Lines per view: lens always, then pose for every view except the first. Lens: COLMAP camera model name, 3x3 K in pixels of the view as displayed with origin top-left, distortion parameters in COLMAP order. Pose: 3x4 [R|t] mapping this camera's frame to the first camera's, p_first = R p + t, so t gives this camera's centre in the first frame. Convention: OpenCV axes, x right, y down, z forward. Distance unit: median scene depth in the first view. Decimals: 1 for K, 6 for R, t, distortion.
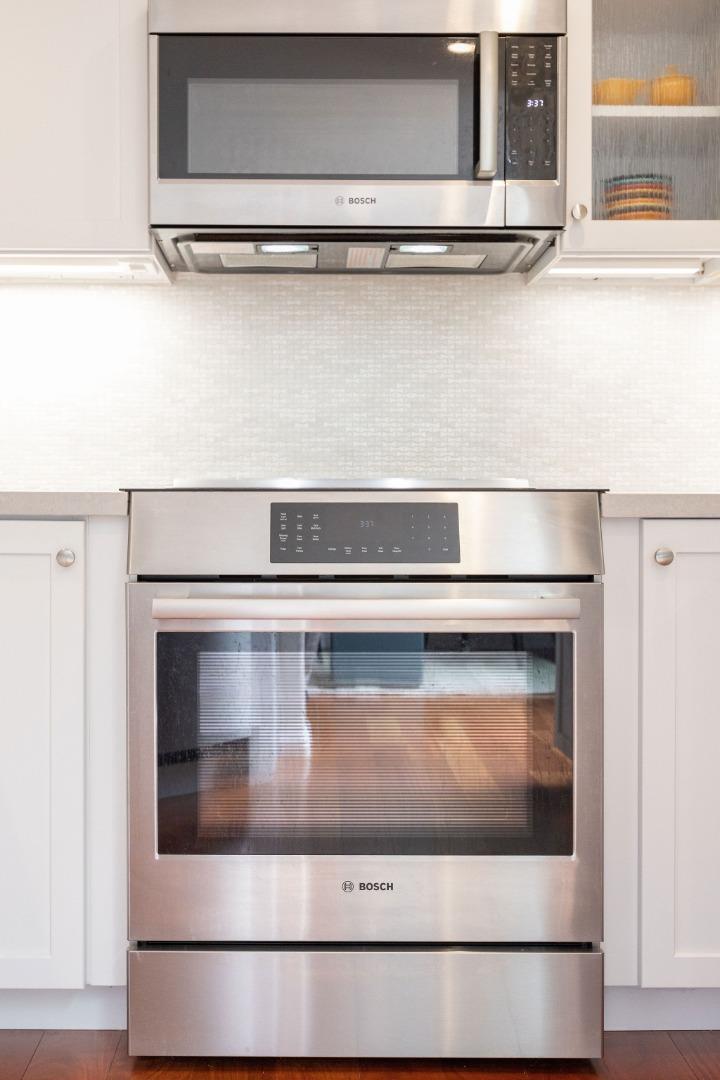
lens RADIAL K [[1191.4, 0, 352.1], [0, 1191.4, 541.7], [0, 0, 1]] dist [0.003111, 0.000000]
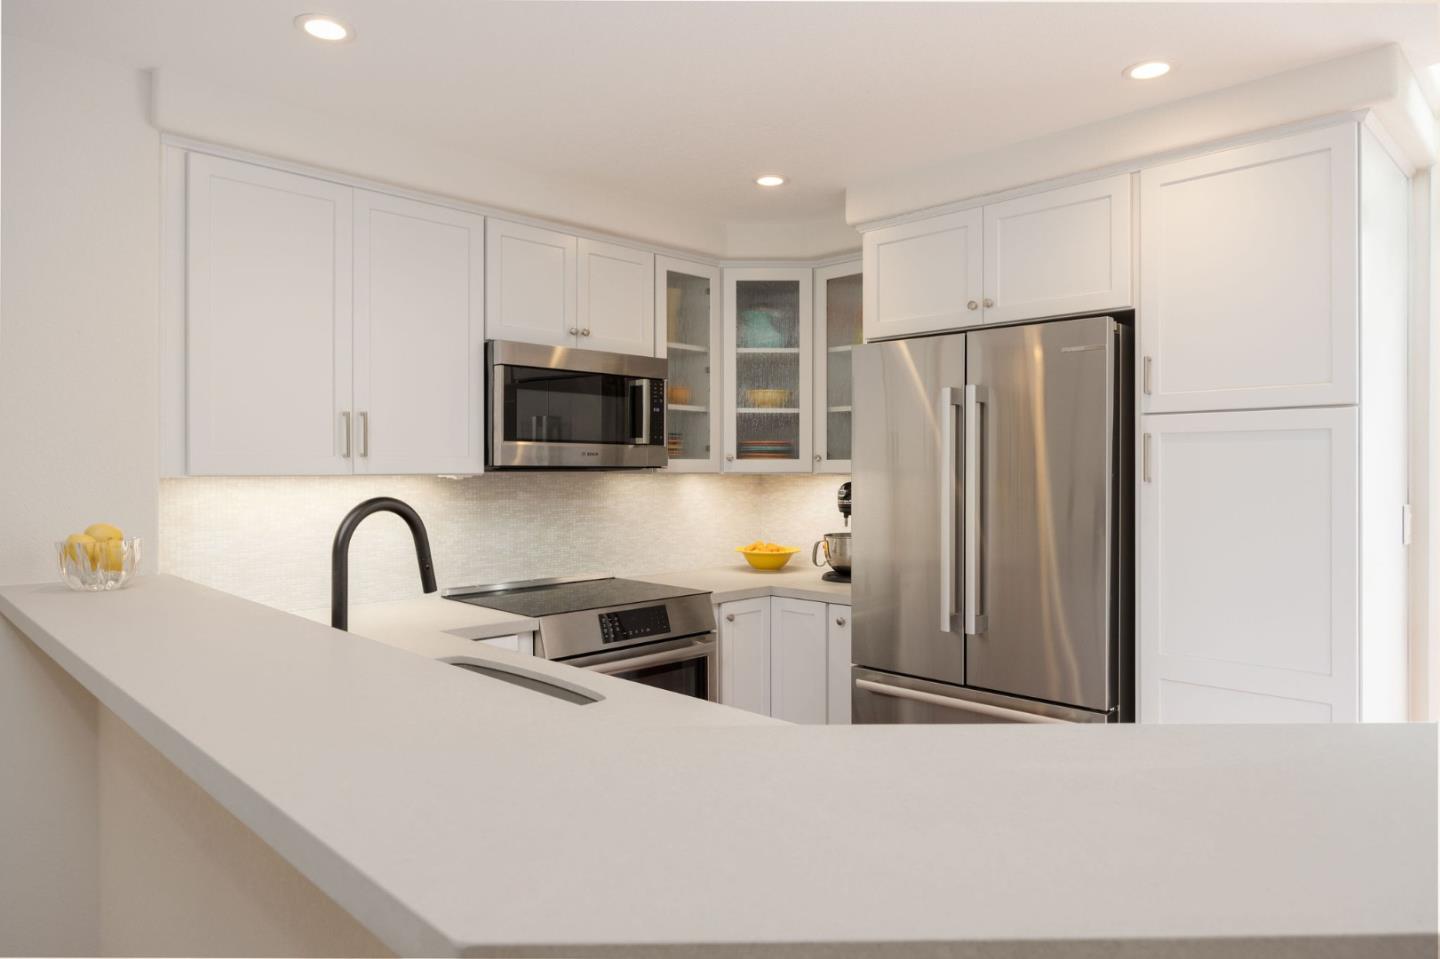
lens RADIAL K [[943.2, 0, 722.9], [0, 943.2, 482.5], [0, 0, 1]] dist [0.023304, 0.005913]
pose [[0.704601, -0.018506, 0.709362, -0.977632], [0.020769, 0.999769, 0.005452, -0.242500], [-0.709299, 0.010891, 0.704823, -0.288744]]
